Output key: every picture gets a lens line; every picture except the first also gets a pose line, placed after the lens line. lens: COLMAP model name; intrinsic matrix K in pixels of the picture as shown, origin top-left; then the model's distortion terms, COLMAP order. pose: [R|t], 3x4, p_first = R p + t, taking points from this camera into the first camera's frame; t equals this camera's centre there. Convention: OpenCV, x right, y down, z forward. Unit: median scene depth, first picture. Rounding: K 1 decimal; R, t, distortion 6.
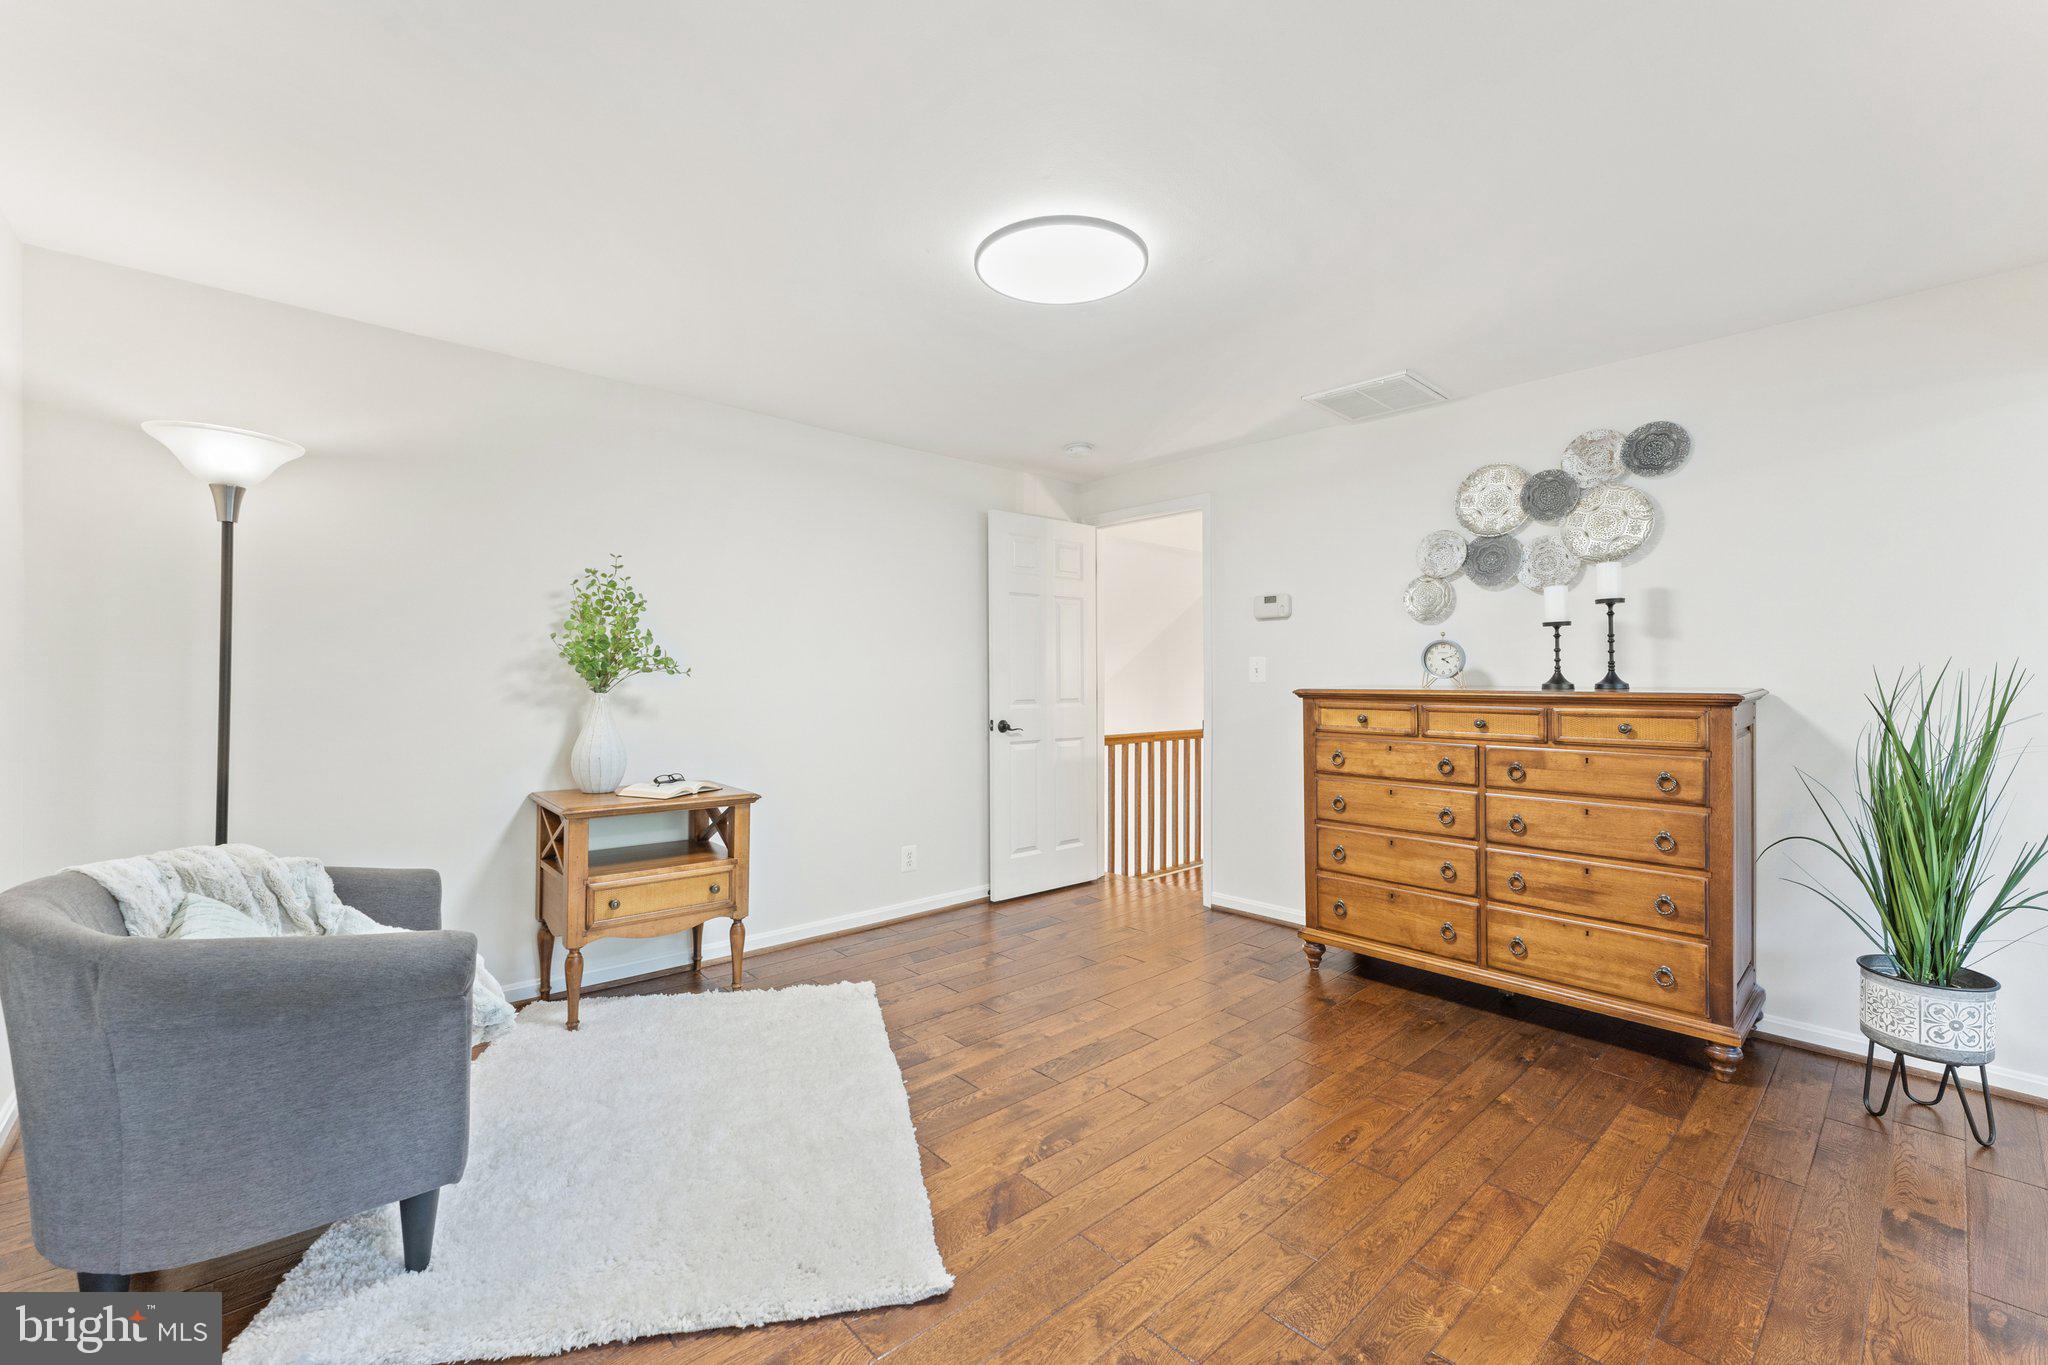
lens RADIAL K [[834.7, 0, 1004.6], [0, 834.7, 676.6], [0, 0, 1]] dist [-0.002044, -0.000273]
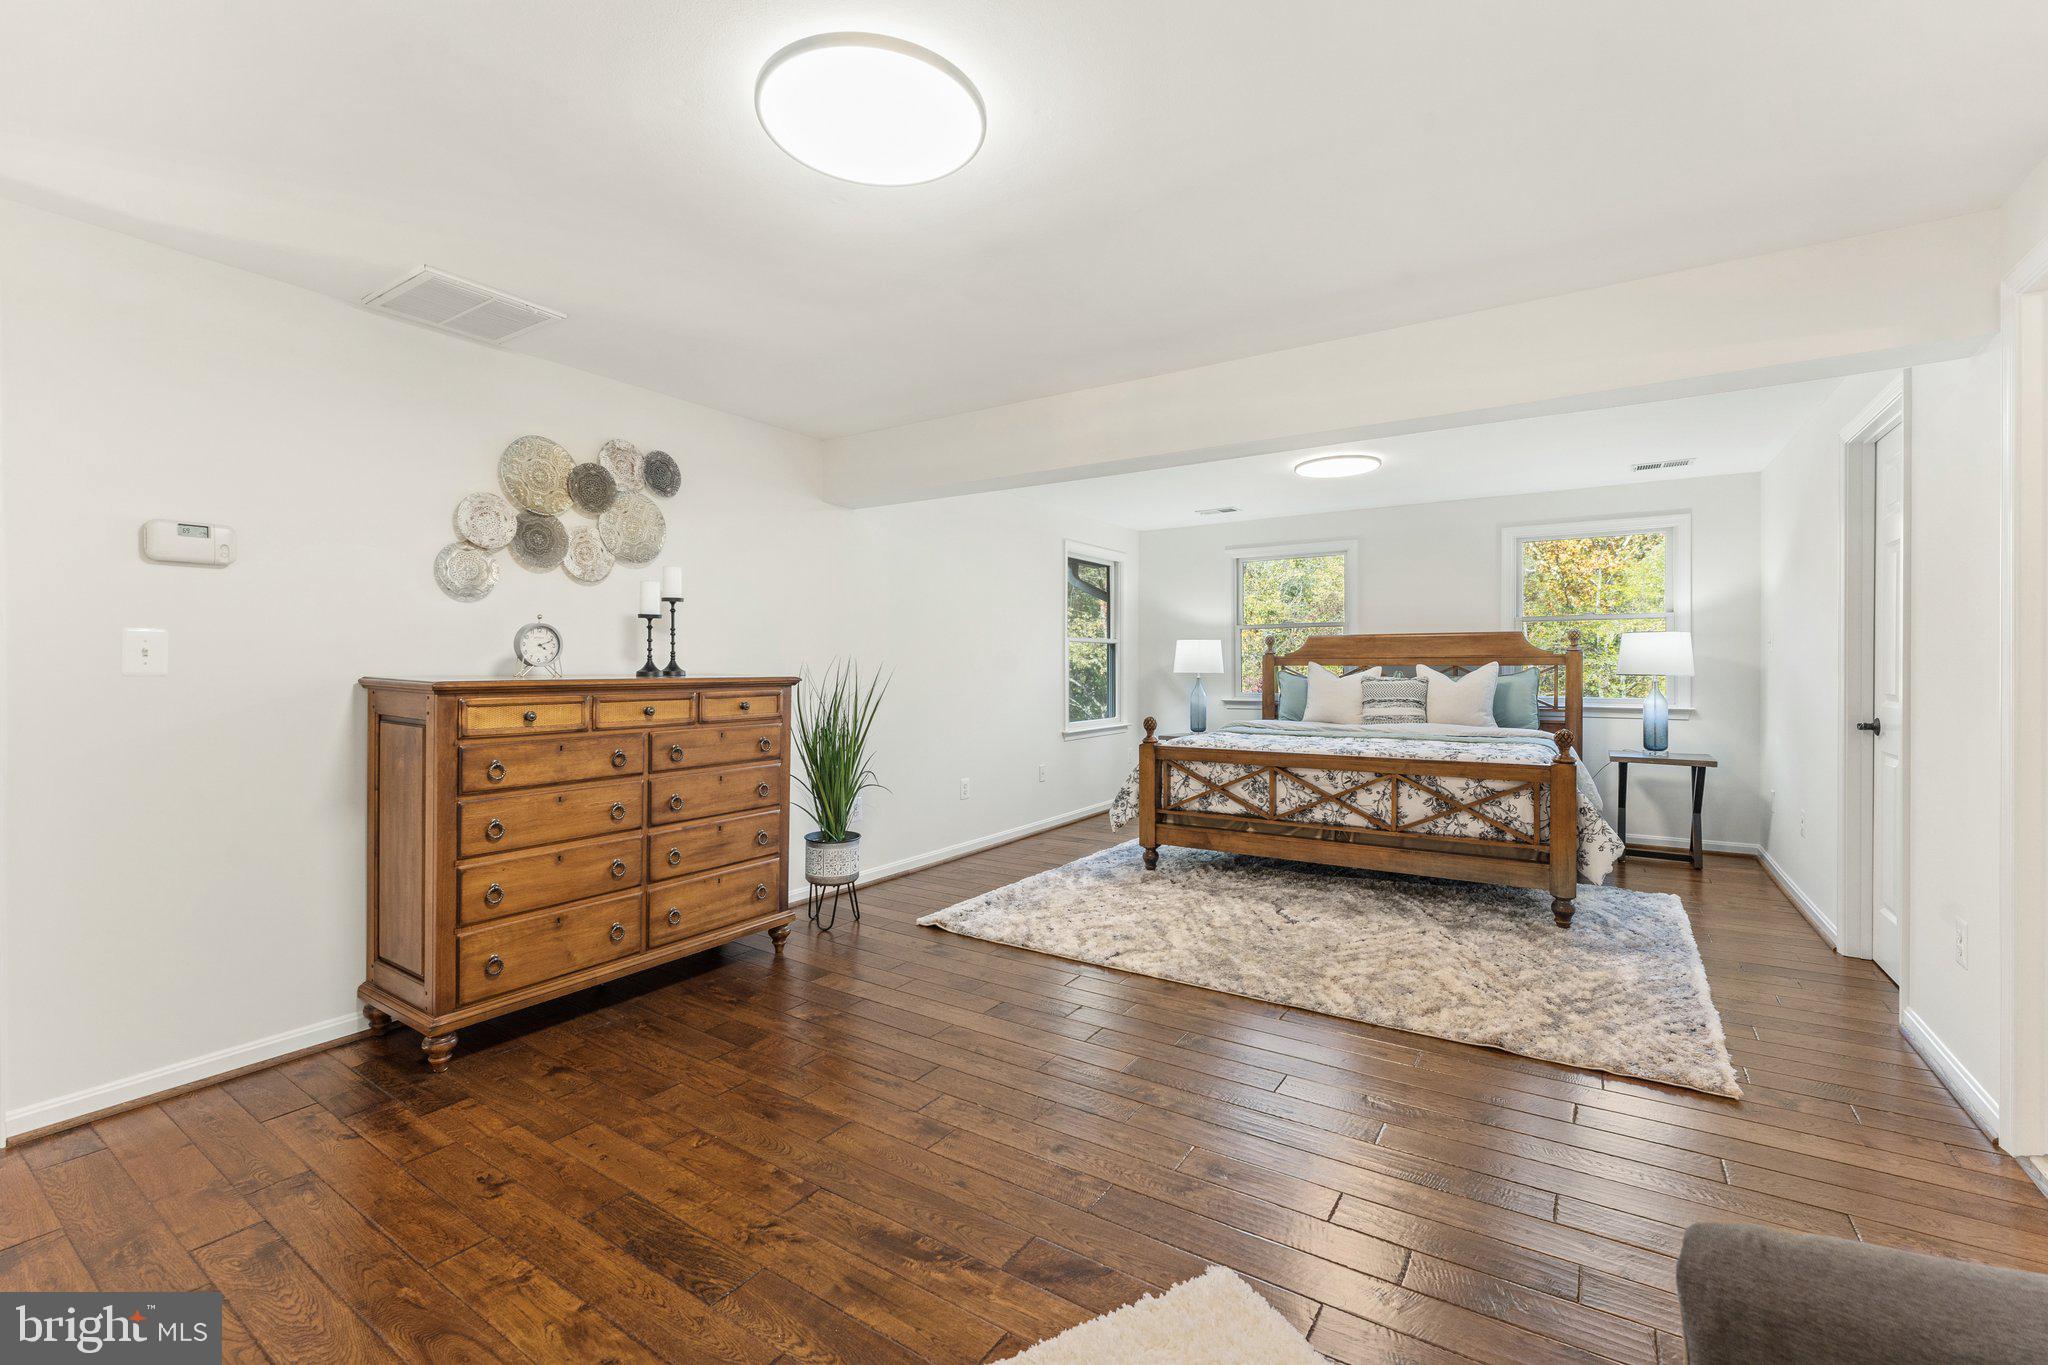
lens RADIAL K [[872.8, 0, 1020.4], [0, 872.8, 673.0], [0, 0, 1]] dist [-0.001115, -0.000096]
pose [[-0.262622, -0.006107, 0.964880, -0.559628], [0.000122, 0.999980, 0.006363, 0.003579], [-0.964899, 0.001788, -0.262615, 0.832766]]
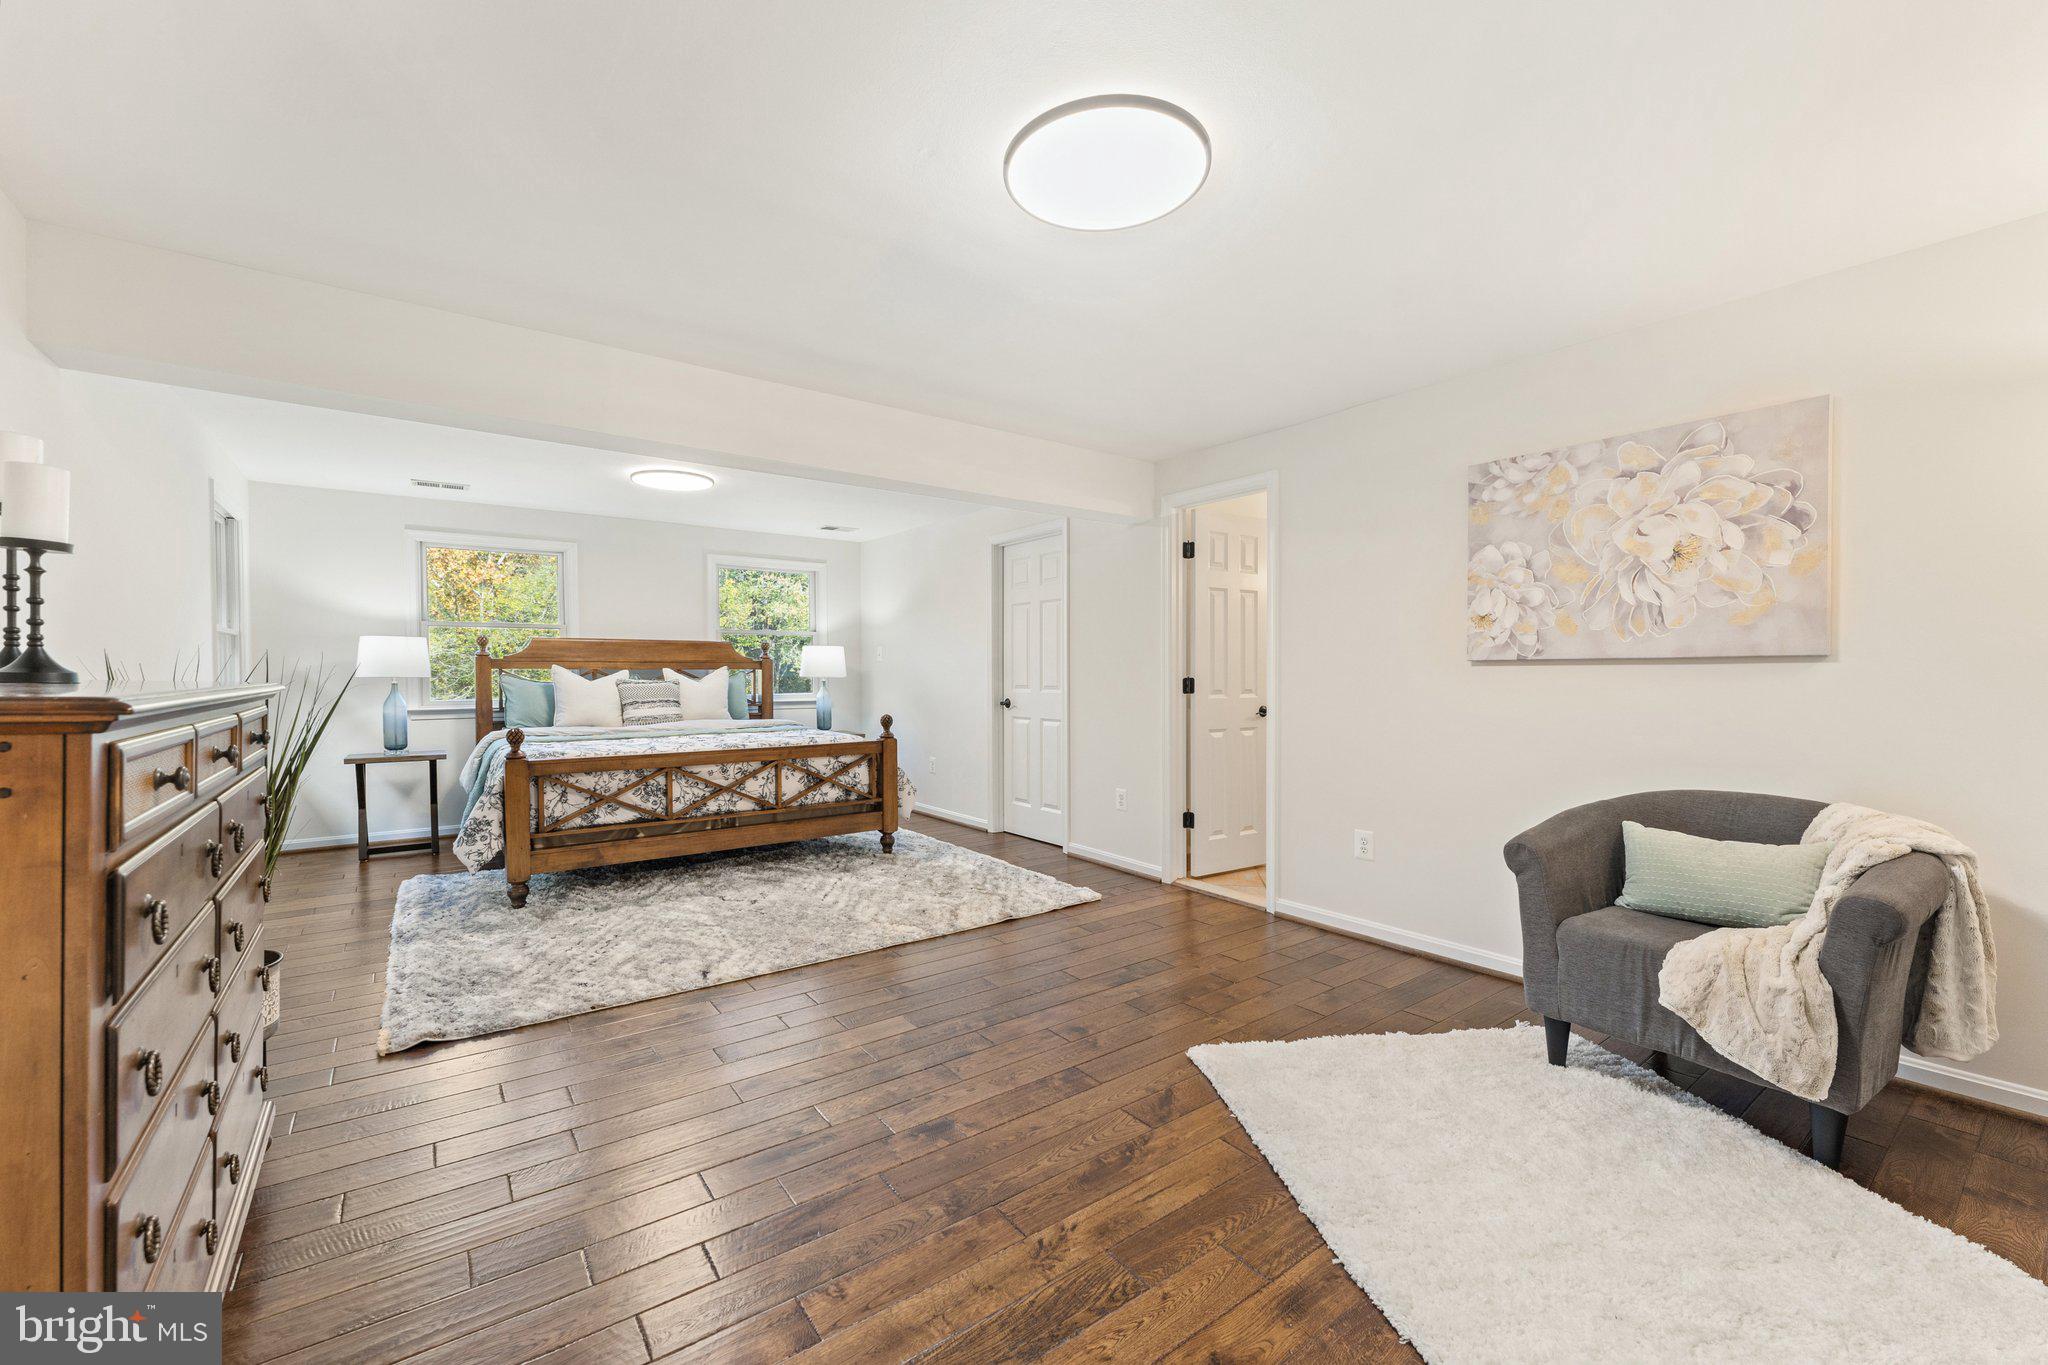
lens RADIAL K [[834.7, 0, 1004.6], [0, 834.7, 676.6], [0, 0, 1]] dist [-0.002044, -0.000273]
pose [[-0.996810, -0.000767, 0.079805, 0.083368], [-0.000379, 0.999988, 0.004878, 0.007828], [-0.079807, 0.004832, -0.996799, 1.437286]]
